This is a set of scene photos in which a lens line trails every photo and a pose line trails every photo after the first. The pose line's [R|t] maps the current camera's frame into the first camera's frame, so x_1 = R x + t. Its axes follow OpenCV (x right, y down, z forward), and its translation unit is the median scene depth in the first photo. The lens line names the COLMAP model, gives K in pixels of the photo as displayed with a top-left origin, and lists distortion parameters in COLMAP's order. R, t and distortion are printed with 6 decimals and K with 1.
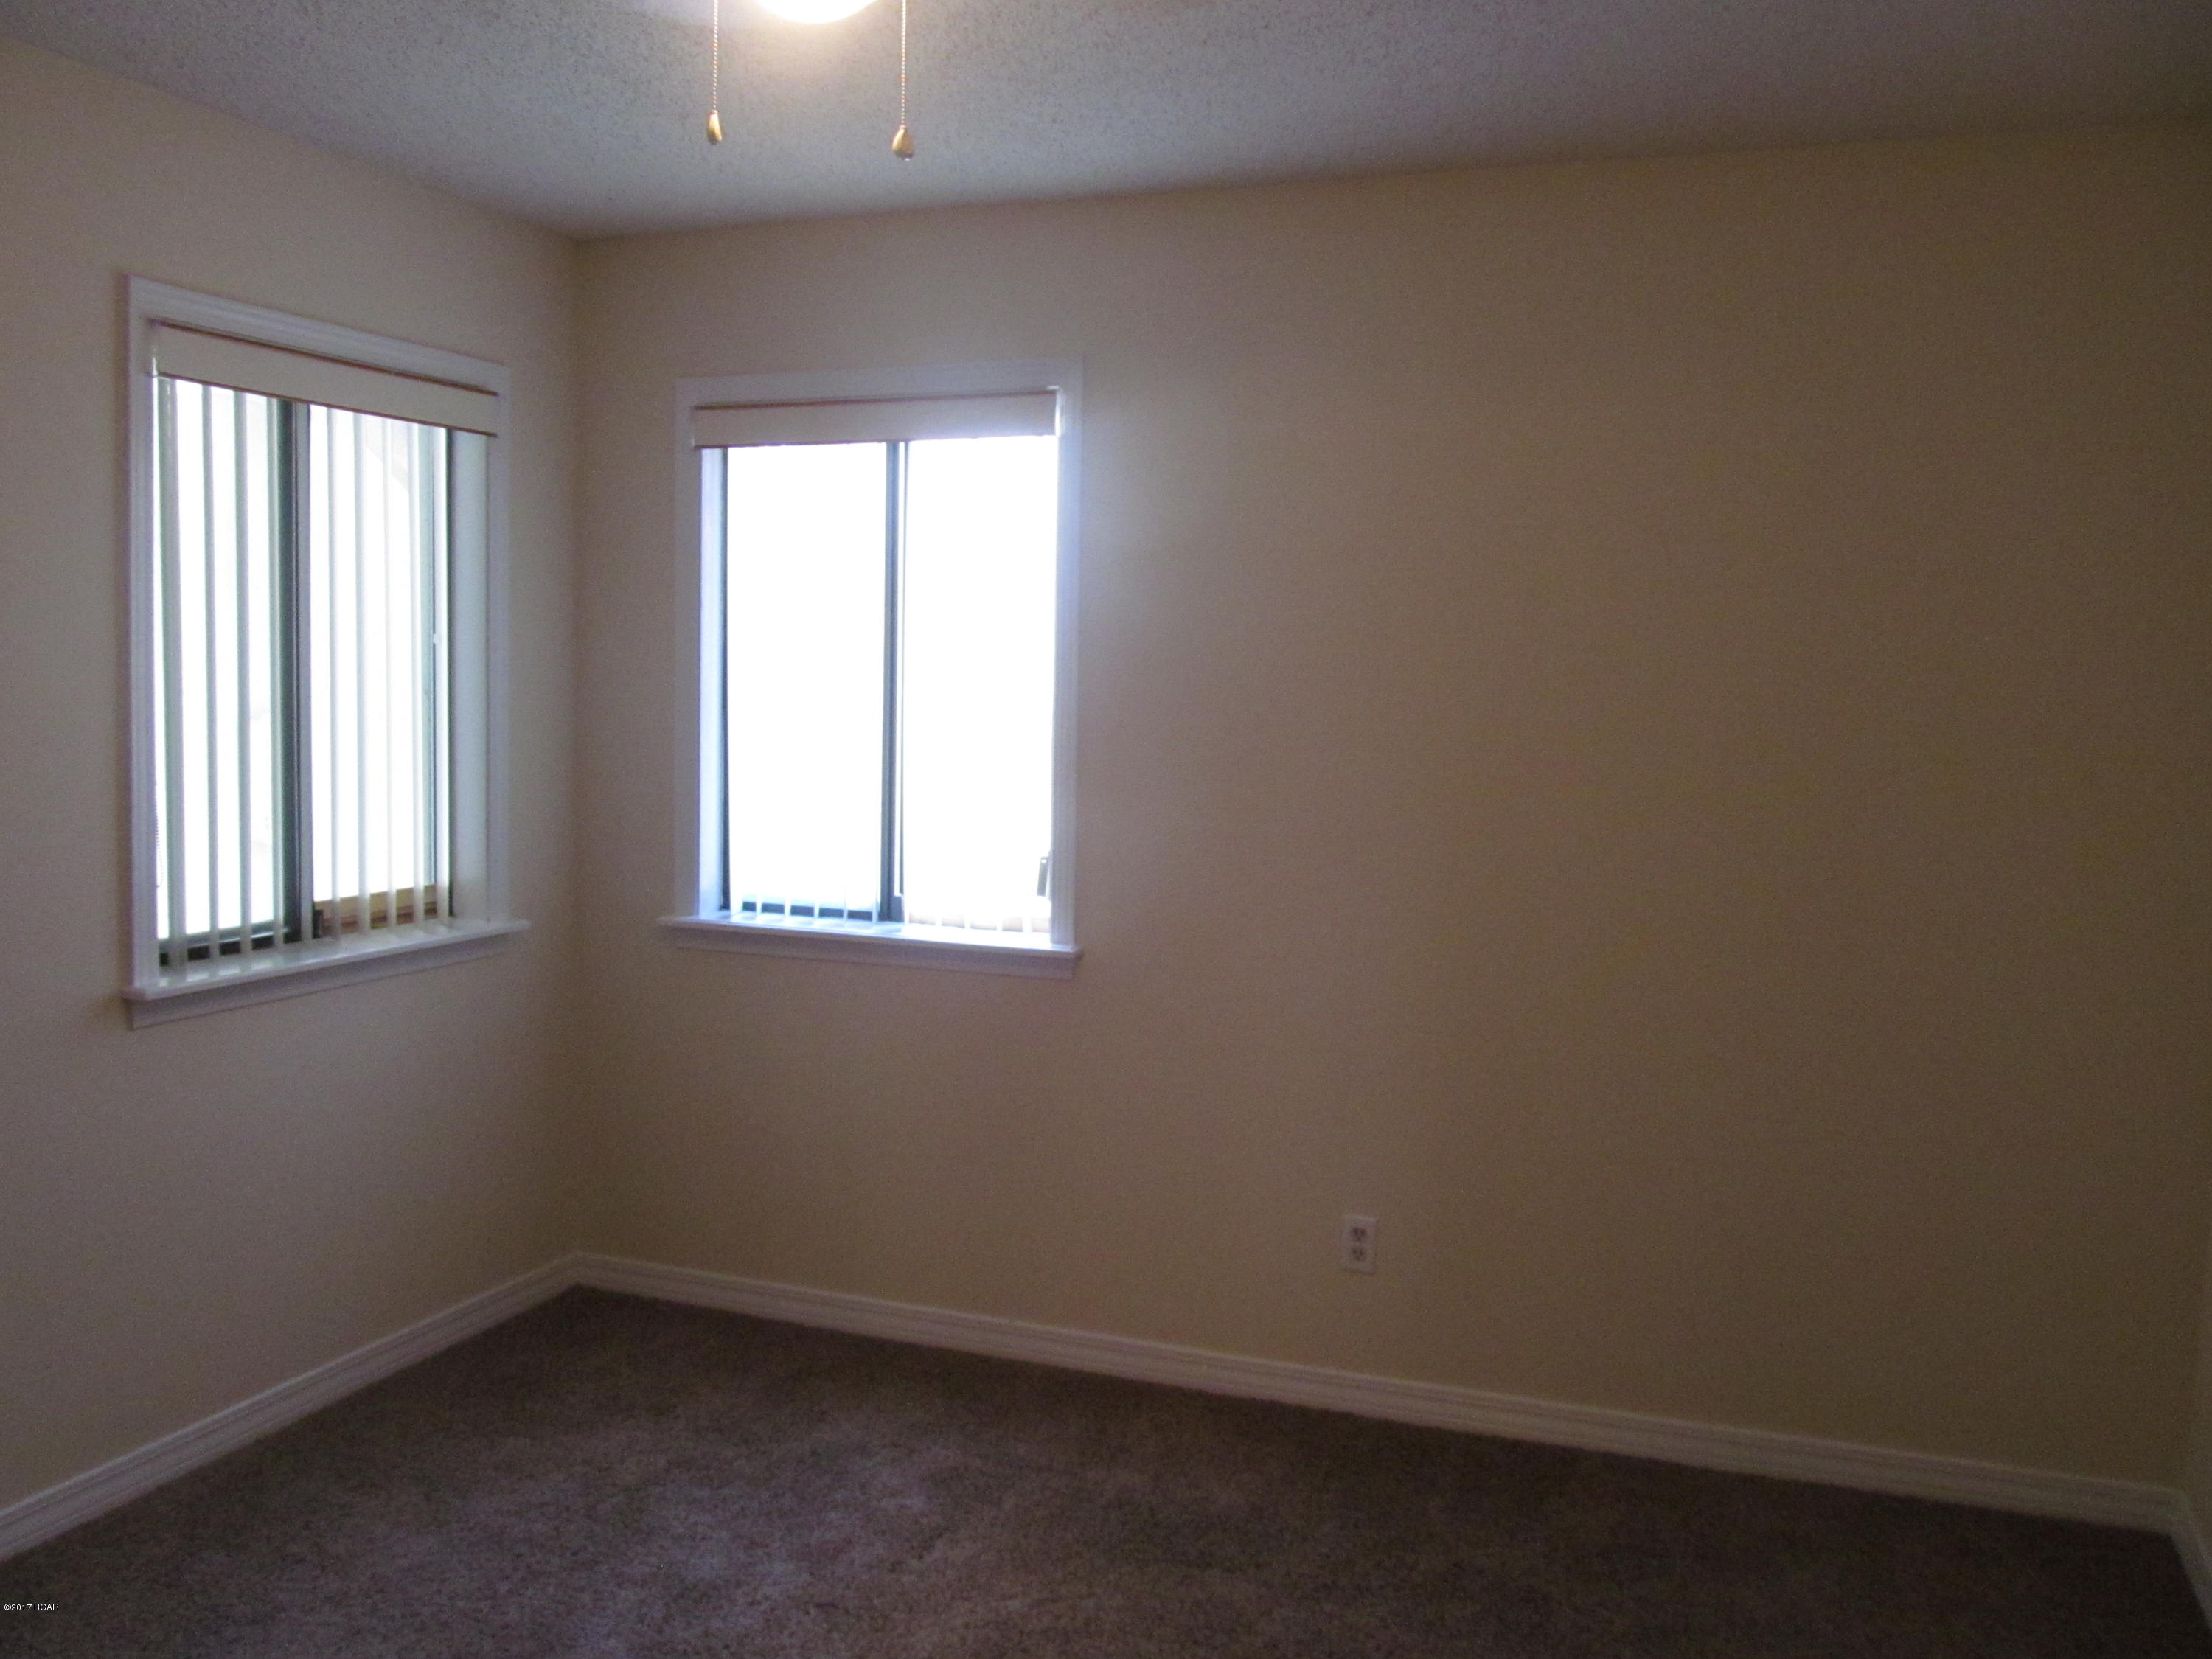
lens RADIAL K [[1831.4, 0, 1106.0], [0, 1831.4, 829.5], [0, 0, 1]] dist [-0.058714, 0.011095]
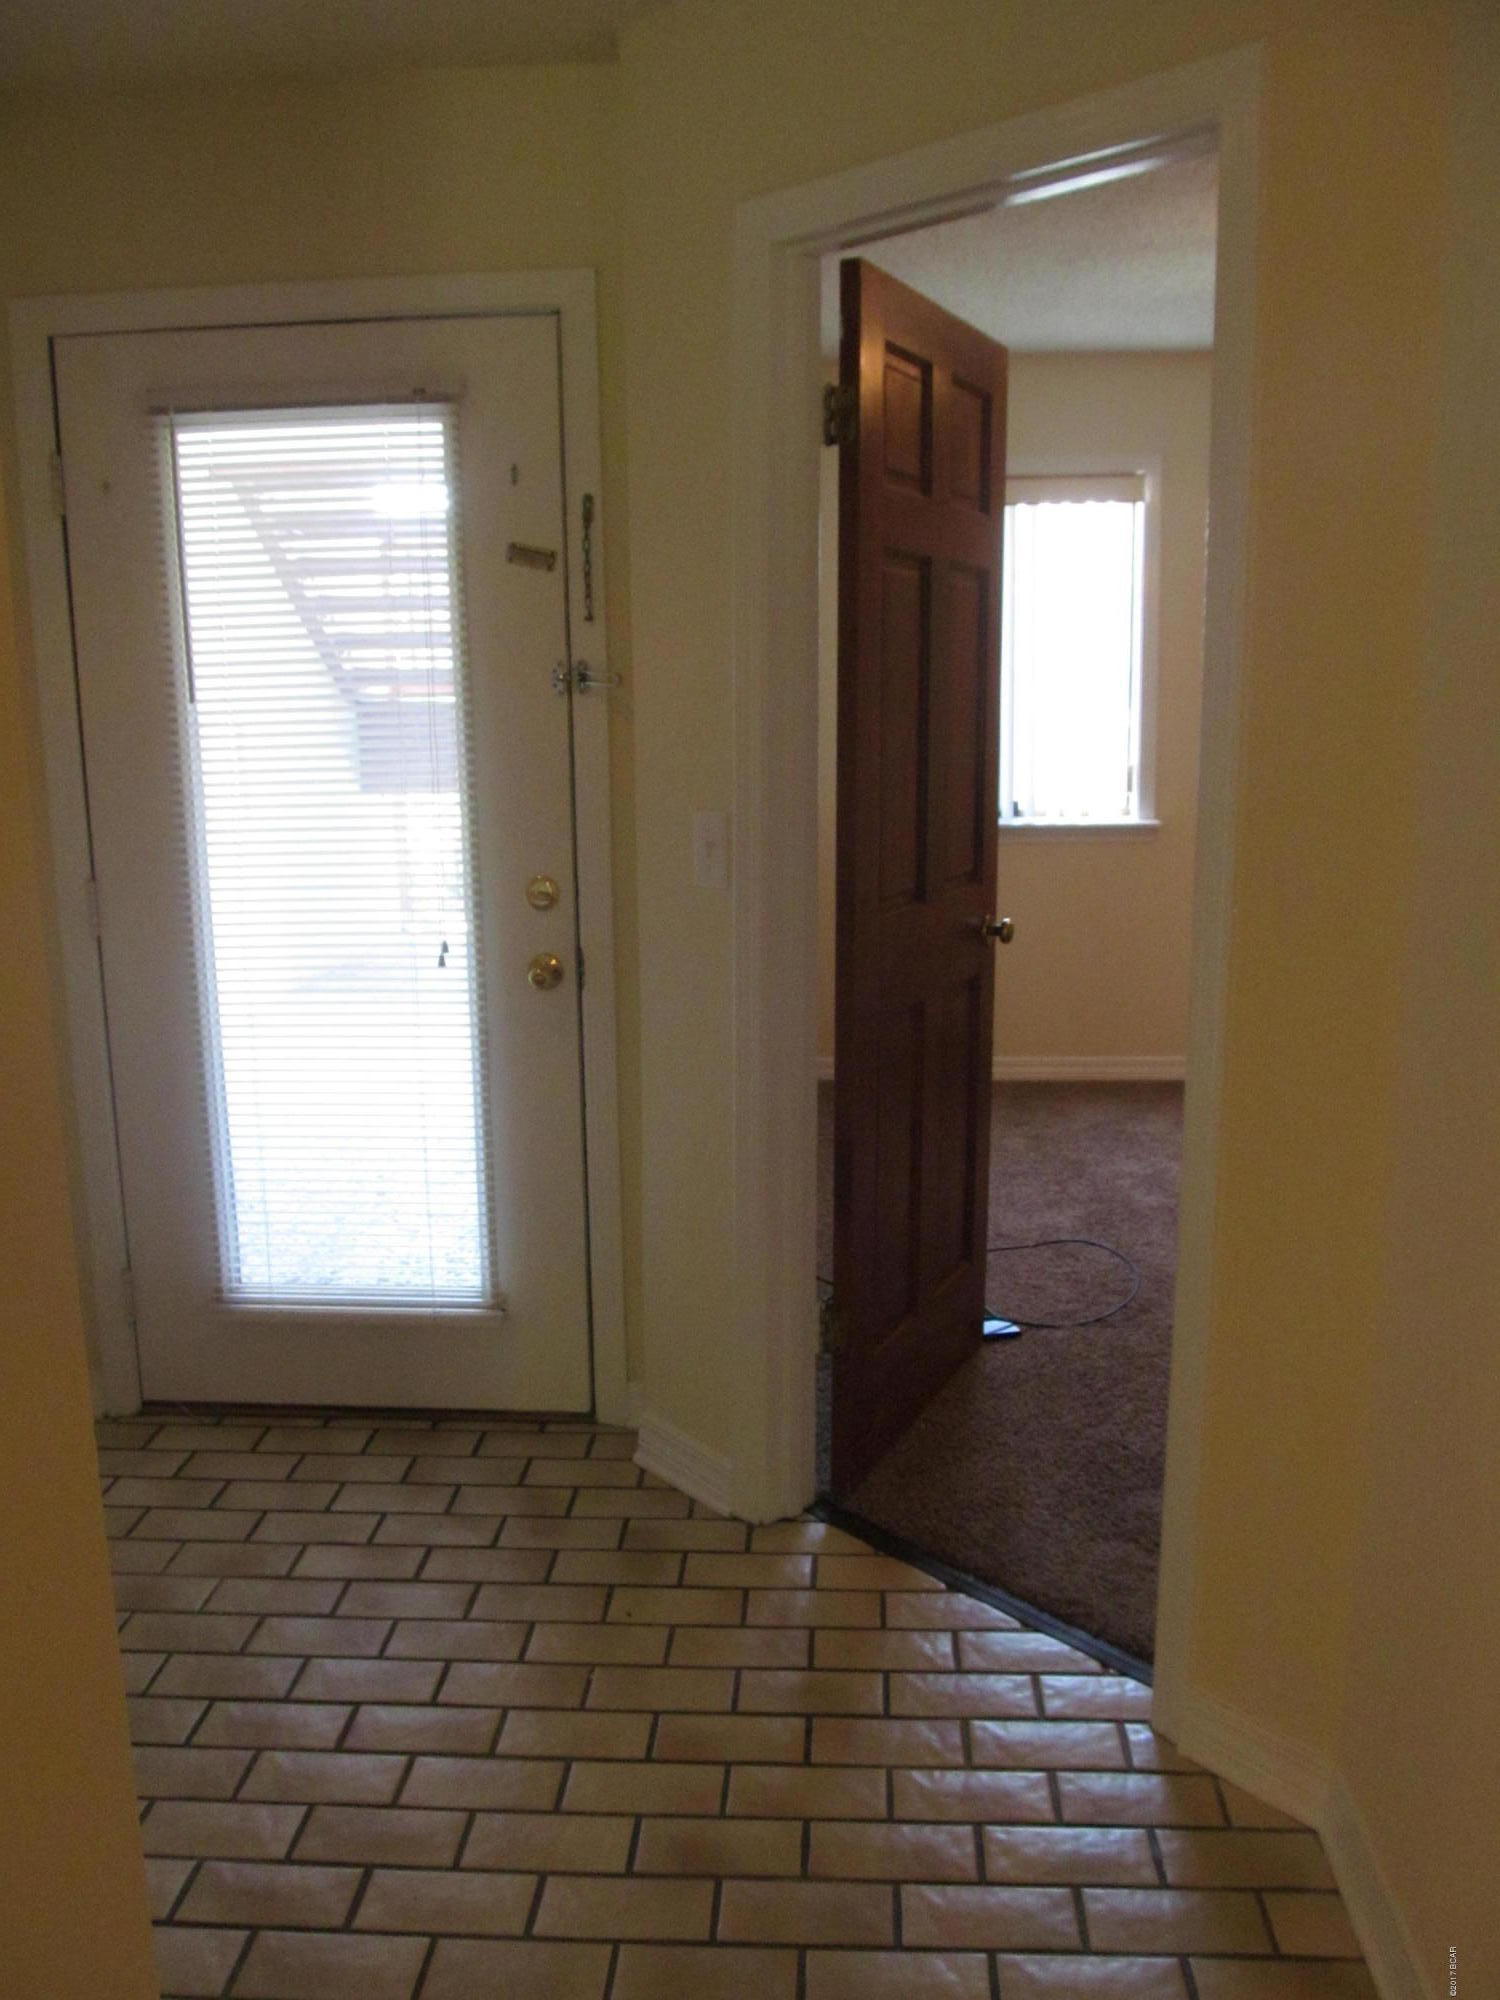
lens RADIAL K [[1655.9, 0, 750.0], [0, 1655.9, 1000.0], [0, 0, 1]] dist [-0.058714, 0.011095]
pose [[0.955946, -0.092339, 0.278641, -0.804805], [0.061265, 0.991092, 0.118255, 0.026561], [-0.287078, -0.095974, 0.953087, -0.322131]]
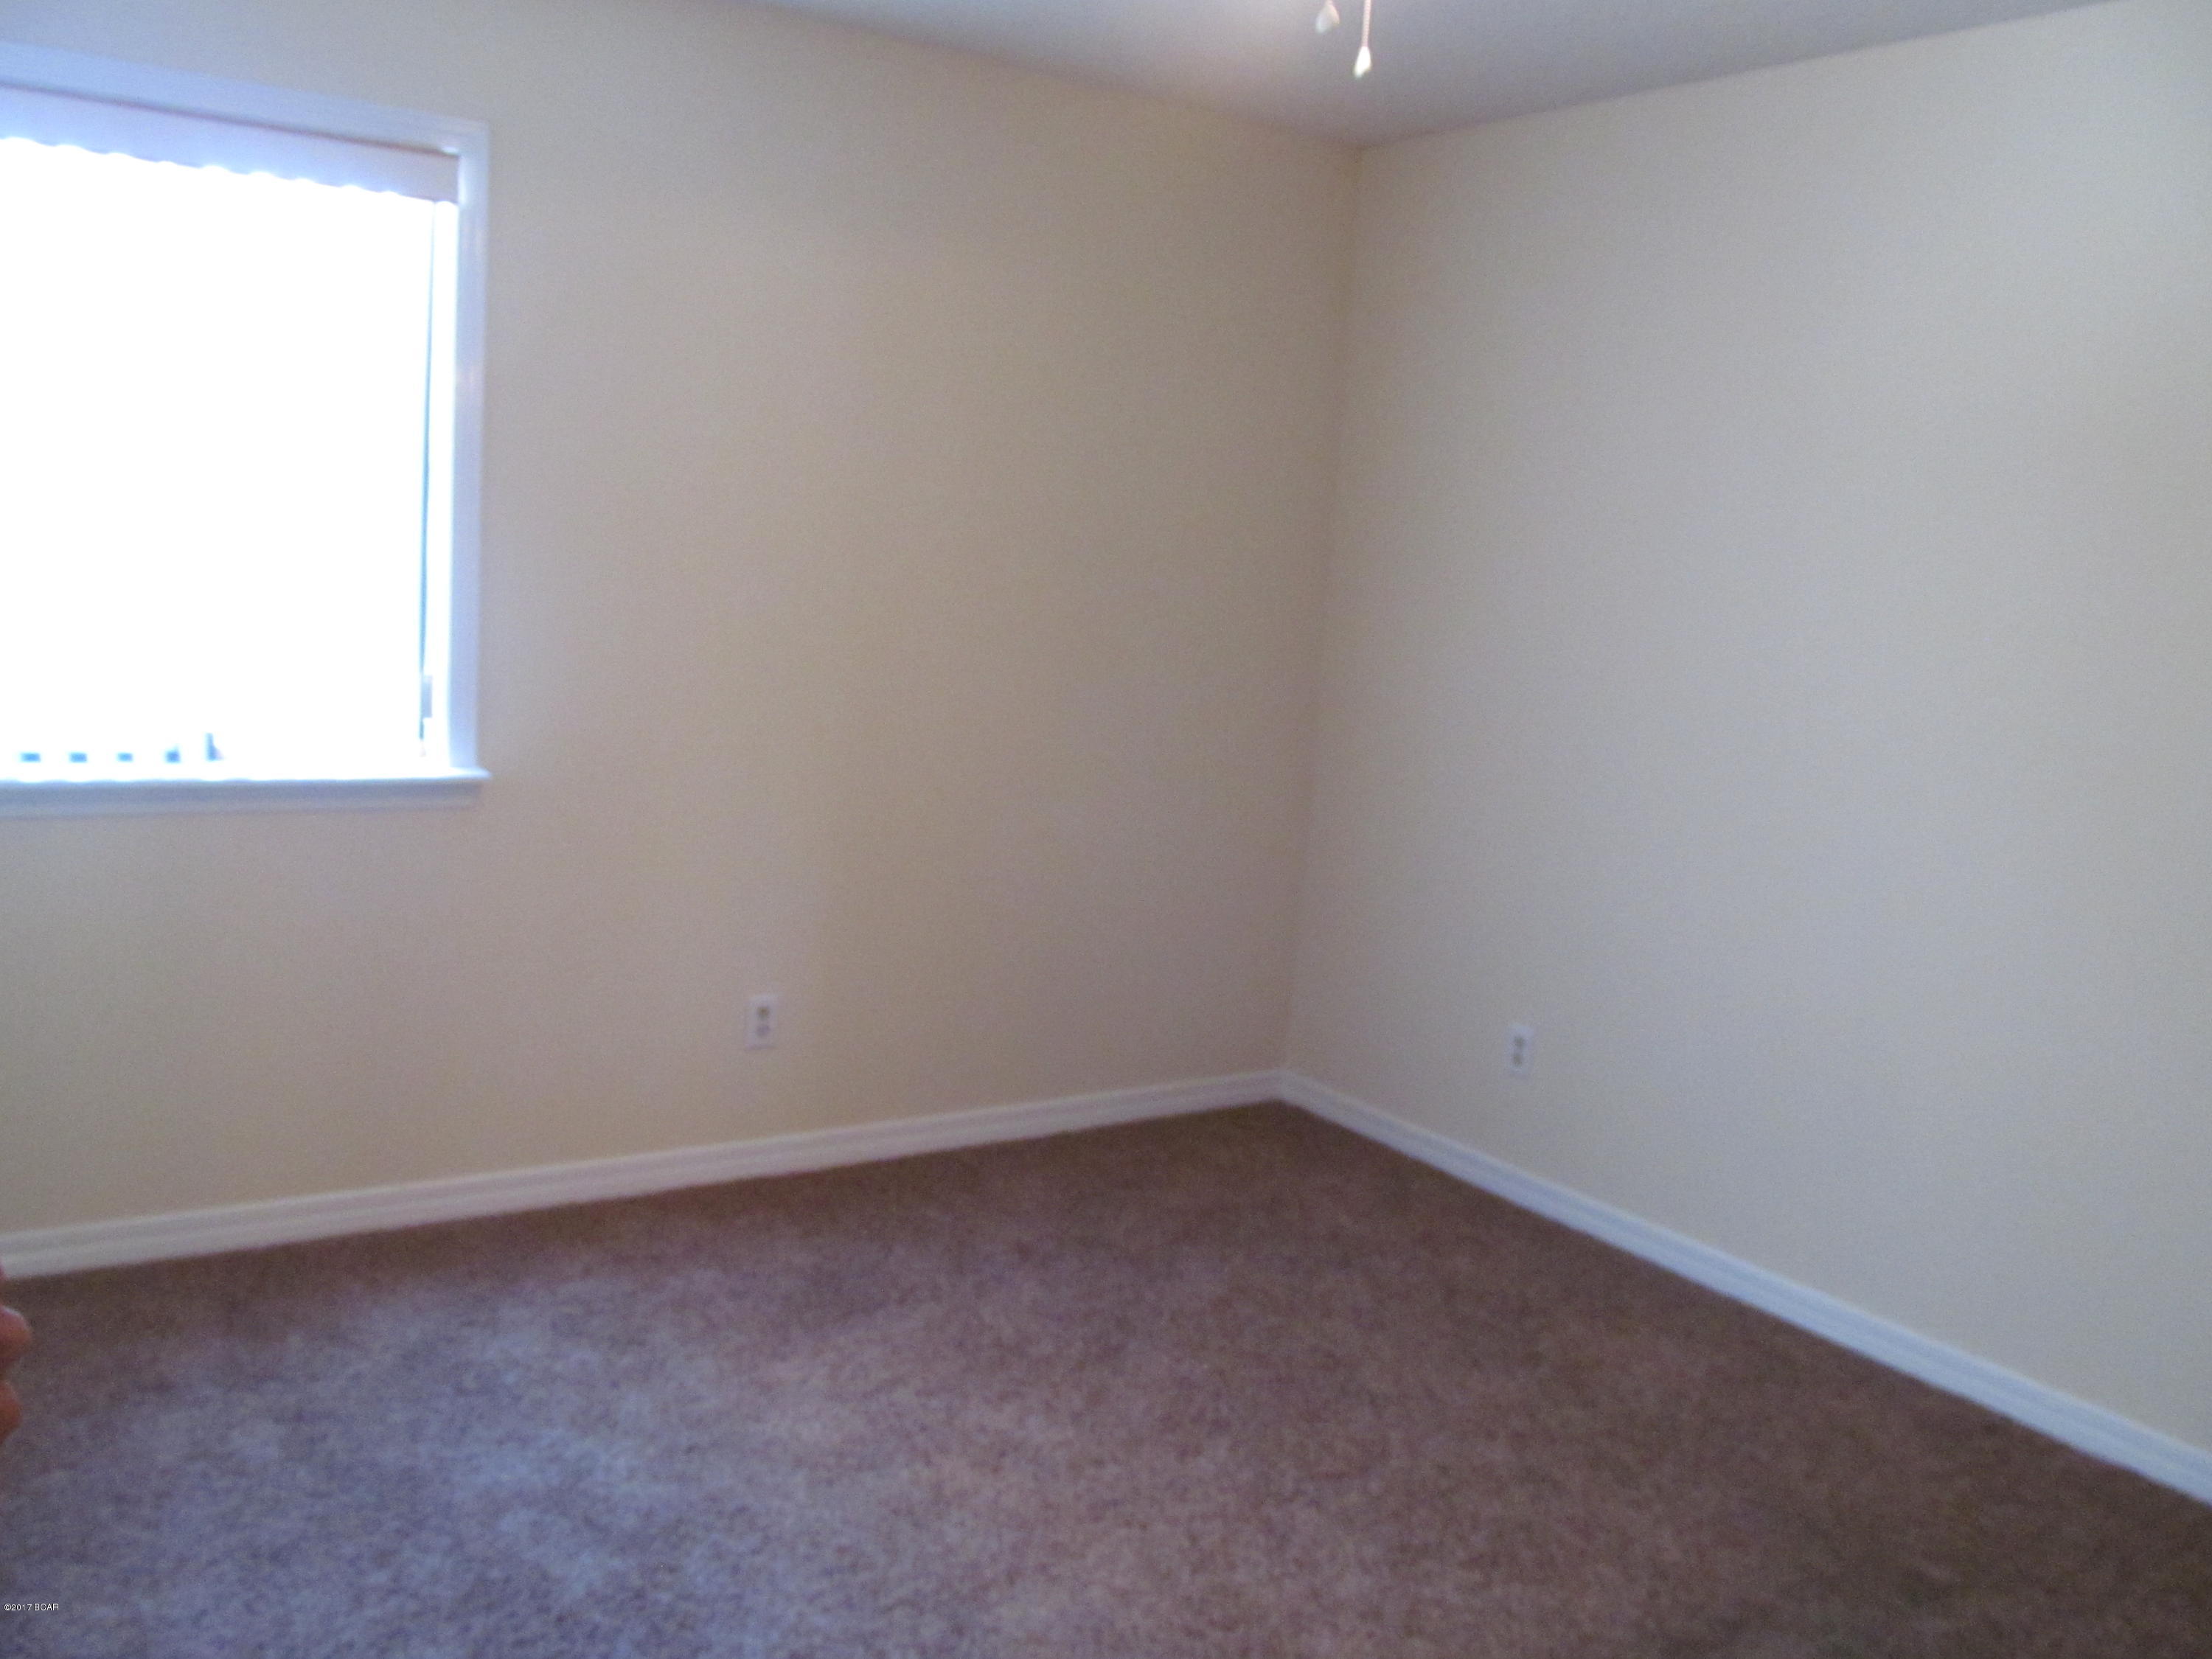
lens RADIAL K [[1842.8, 0, 1106.0], [0, 1842.8, 829.5], [0, 0, 1]] dist [-0.005407, -0.000321]
pose [[0.572167, -0.100480, 0.813959, -0.613772], [0.009790, 0.993233, 0.115729, -0.012304], [-0.820079, -0.058248, 0.569278, 0.205852]]
